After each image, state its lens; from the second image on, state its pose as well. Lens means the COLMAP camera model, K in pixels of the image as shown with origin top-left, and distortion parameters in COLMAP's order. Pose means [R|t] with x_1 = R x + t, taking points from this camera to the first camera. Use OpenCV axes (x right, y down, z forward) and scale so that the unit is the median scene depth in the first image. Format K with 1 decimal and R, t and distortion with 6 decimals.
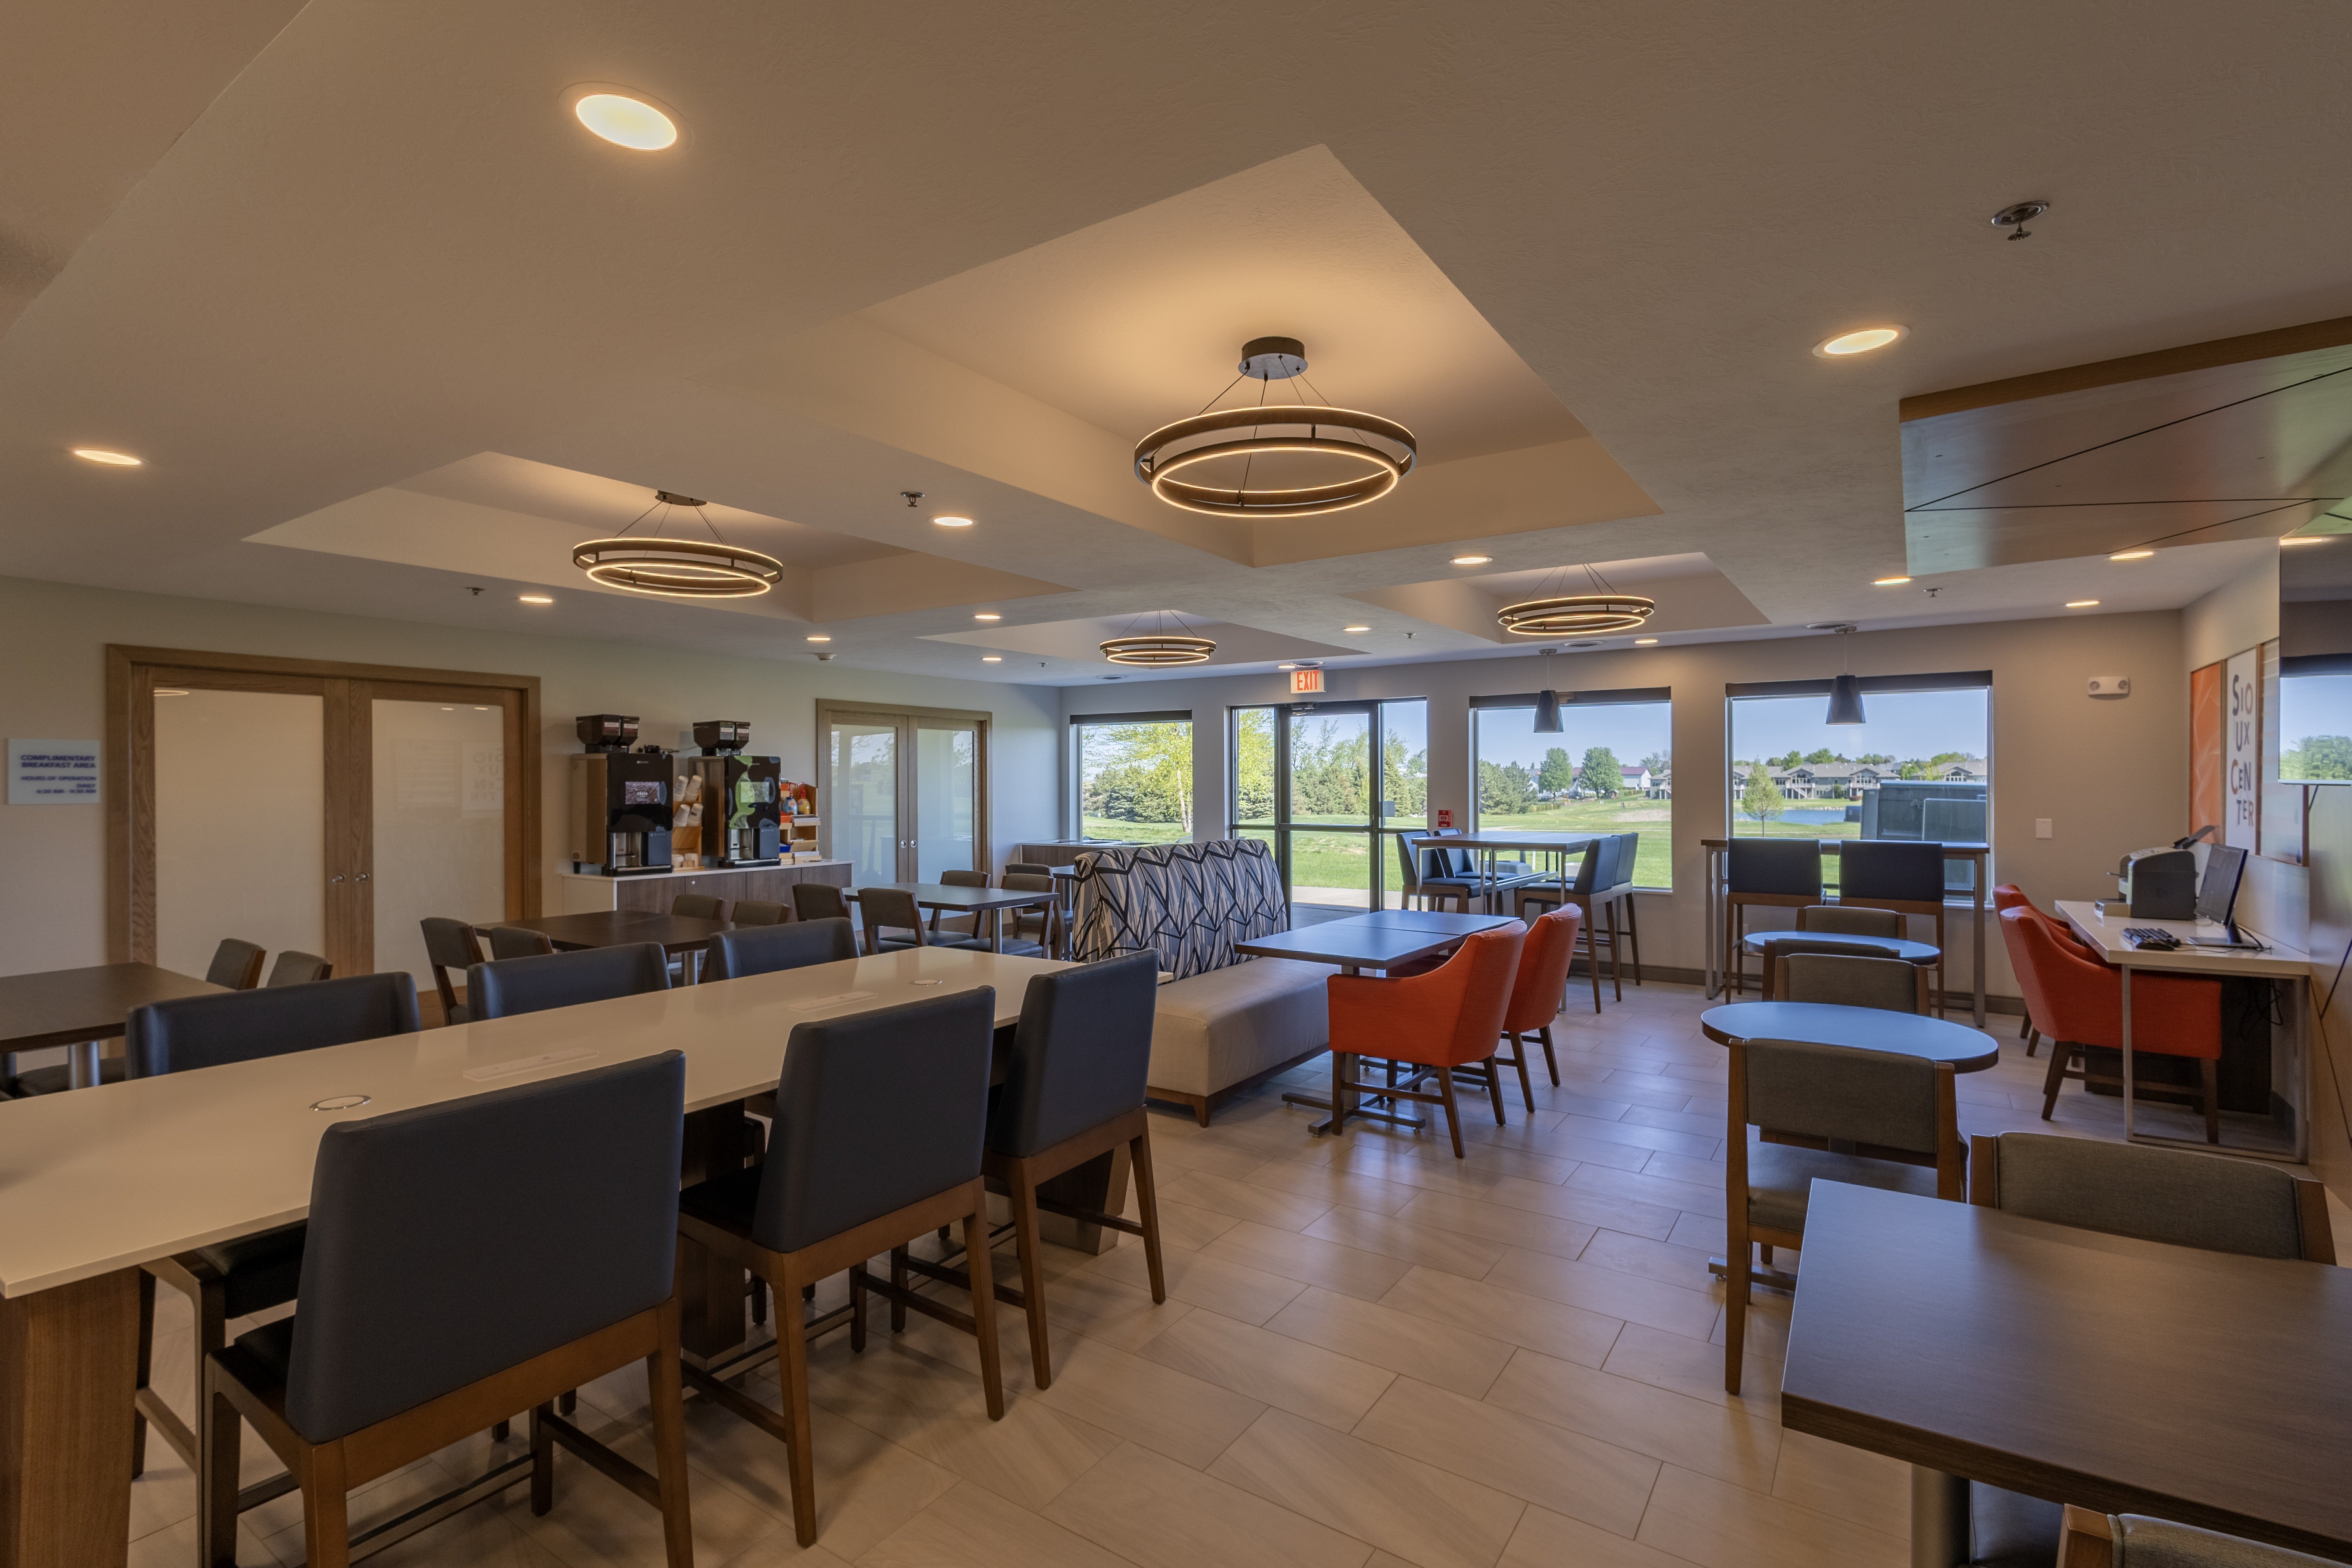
lens RADIAL K [[1086.1, 0, 1176.0], [0, 1086.1, 784.0], [0, 0, 1]] dist [0.007853, -0.000015]
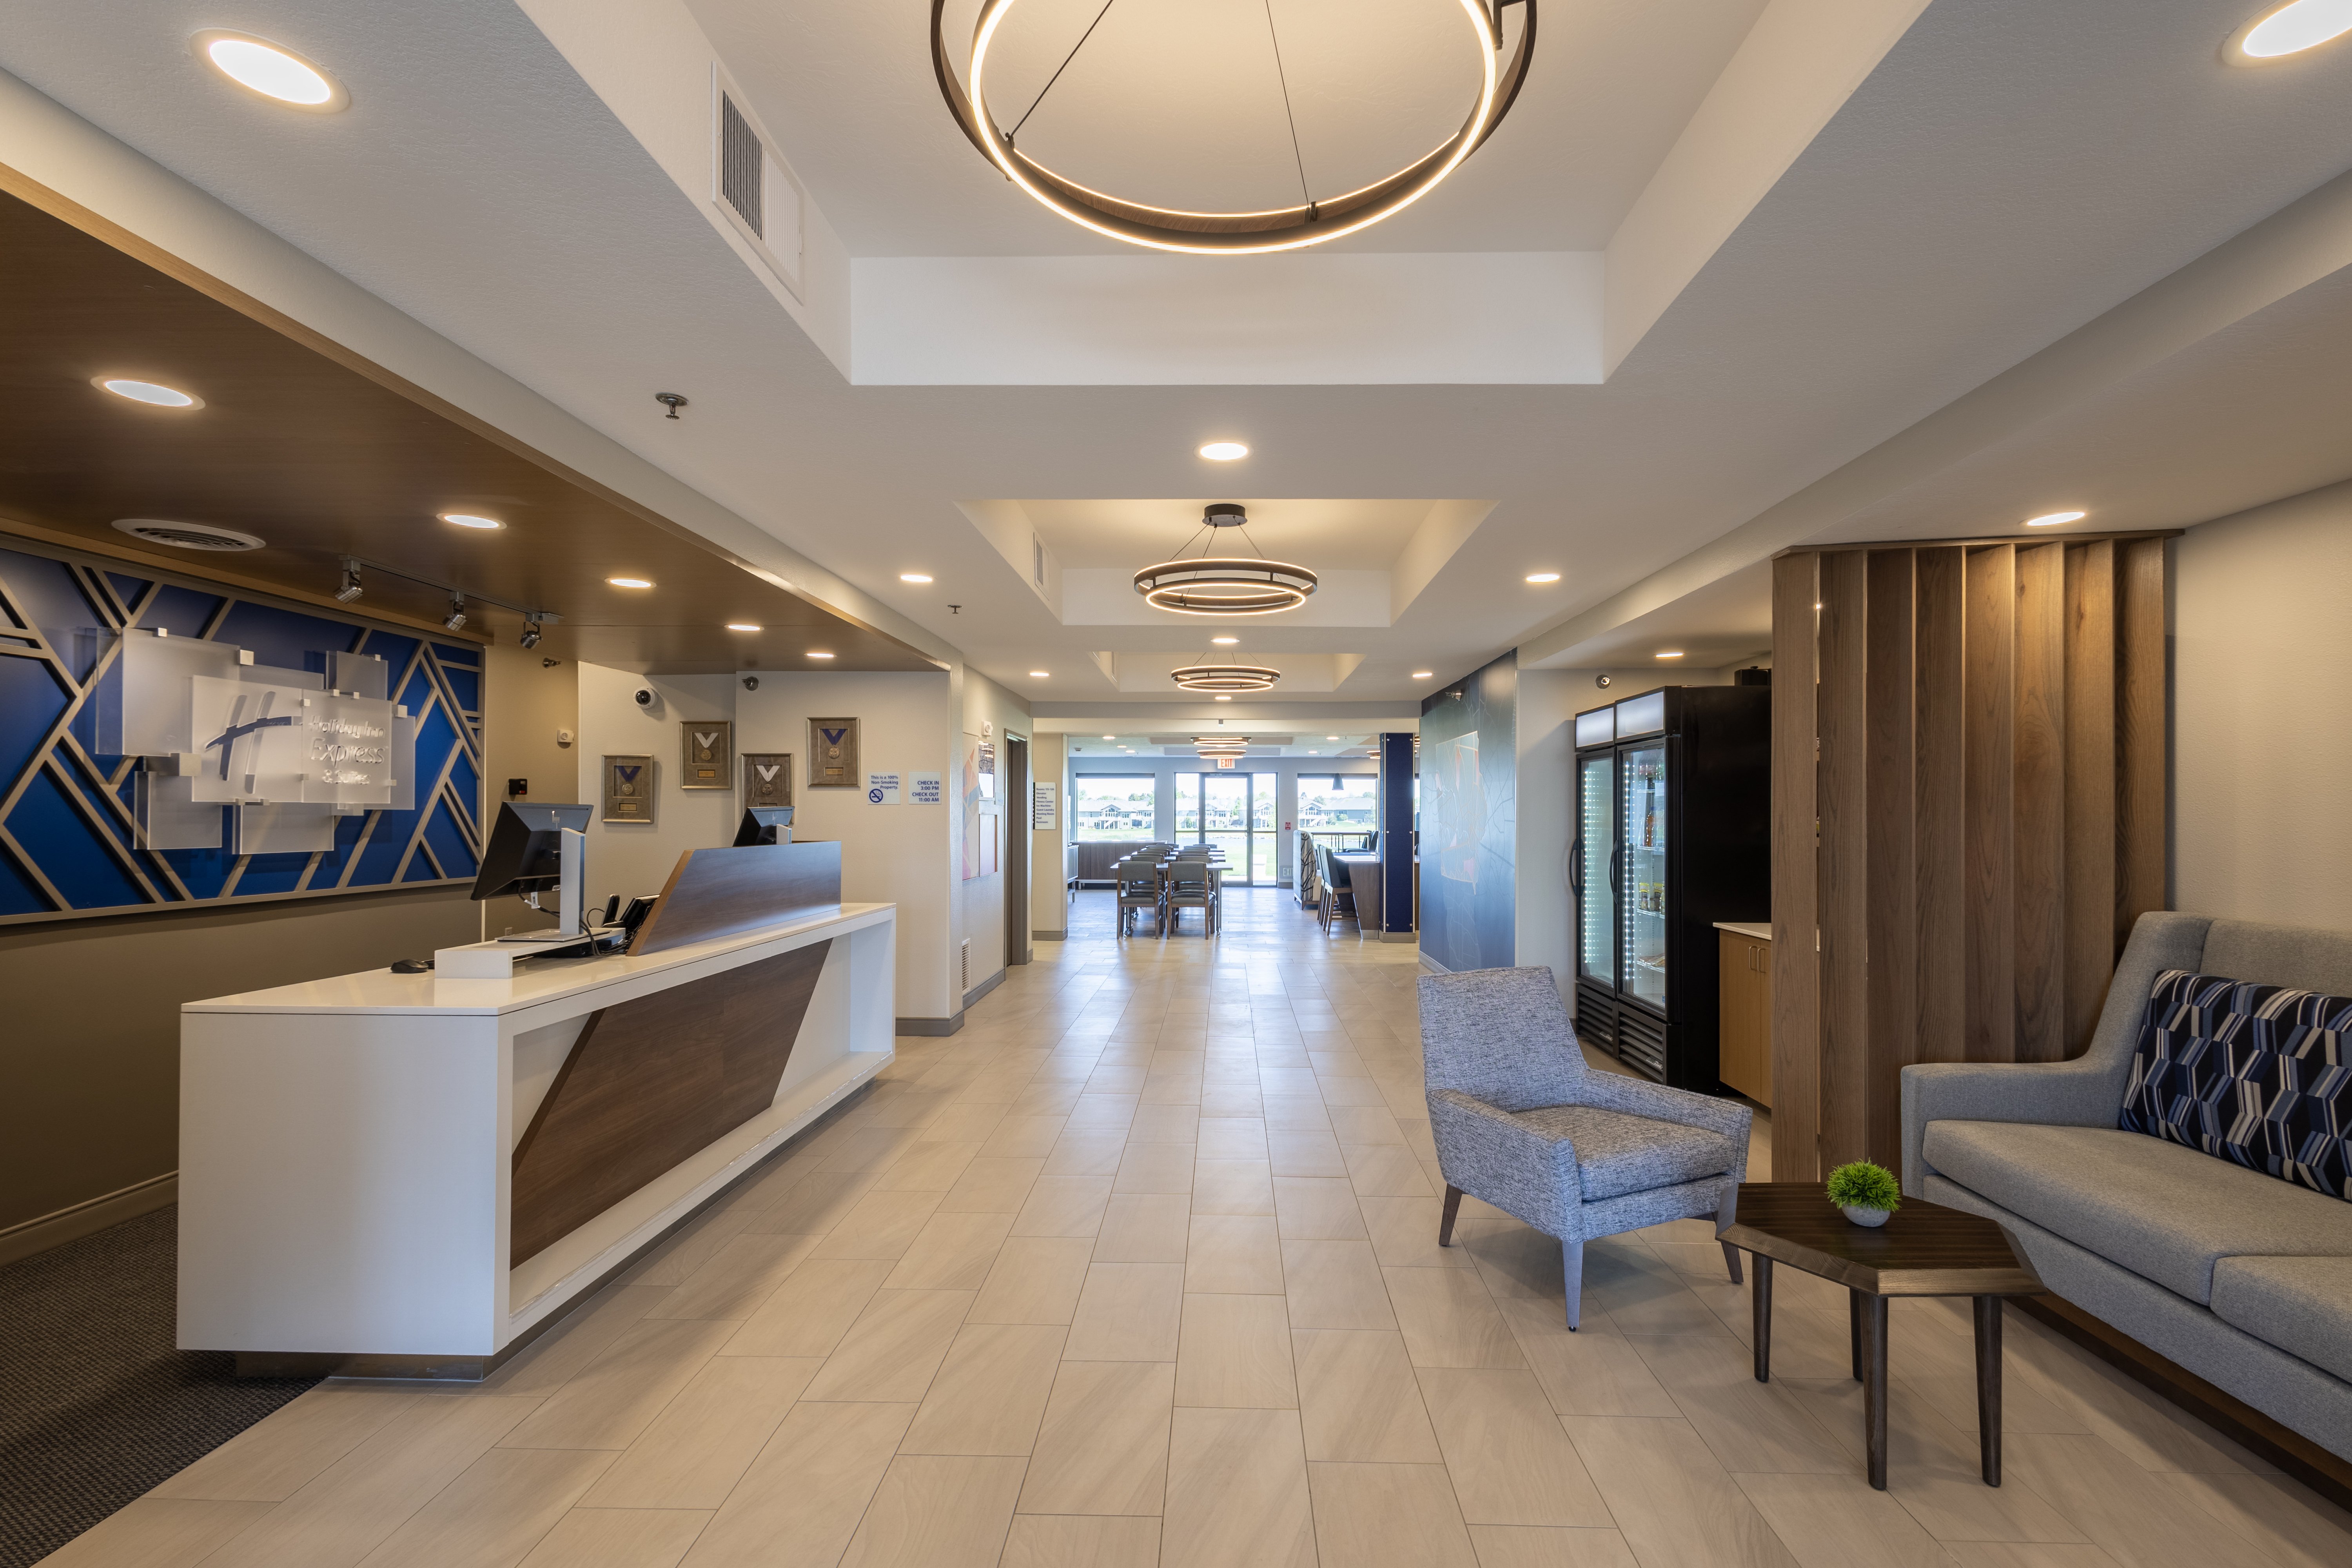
lens RADIAL K [[1089.5, 0, 1184.7], [0, 1089.5, 806.9], [0, 0, 1]] dist [0.002816, -0.000409]
pose [[0.847366, 0.007849, 0.530951, -1.067387], [-0.003767, 0.999954, -0.008771, 0.012168], [-0.530995, 0.005432, 0.847357, -0.764581]]
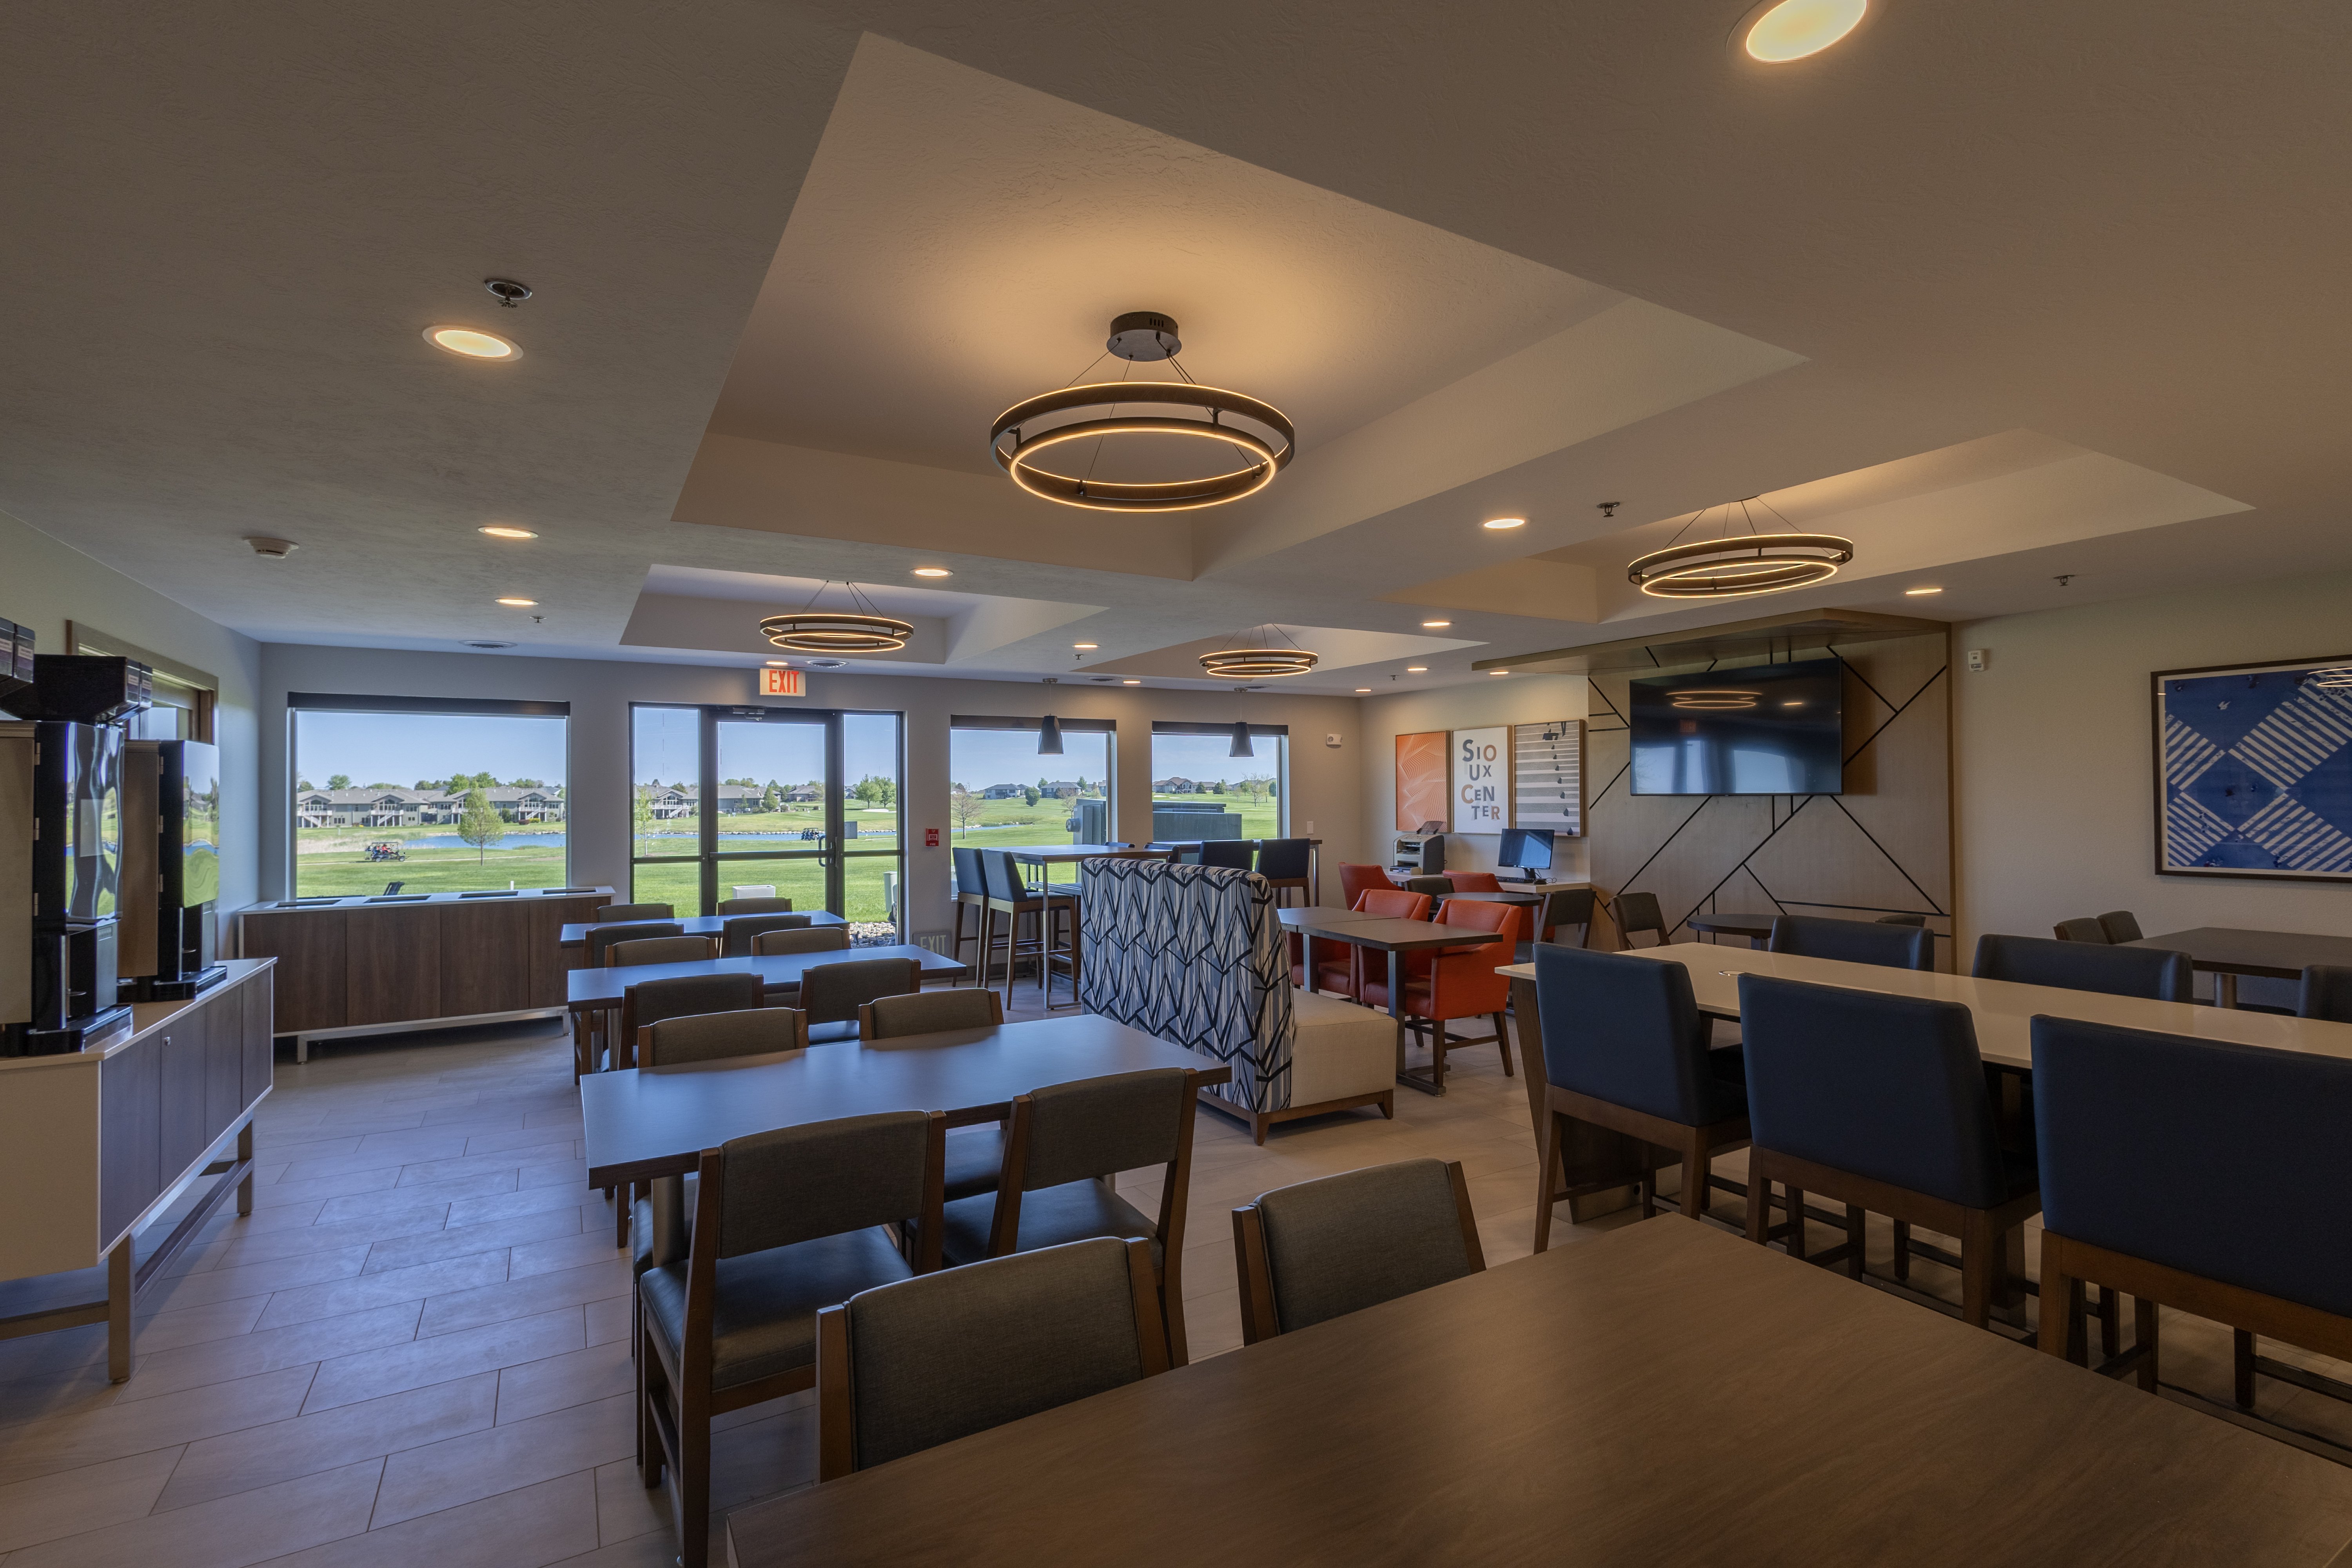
lens RADIAL K [[1075.1, 0, 1183.0], [0, 1075.1, 784.6], [0, 0, 1]] dist [0.009077, -0.000760]
pose [[0.429304, 0.011290, 0.903089, -0.491157], [0.008457, 0.999828, -0.016519, 0.001892], [-0.903120, 0.014729, 0.429135, 0.350788]]
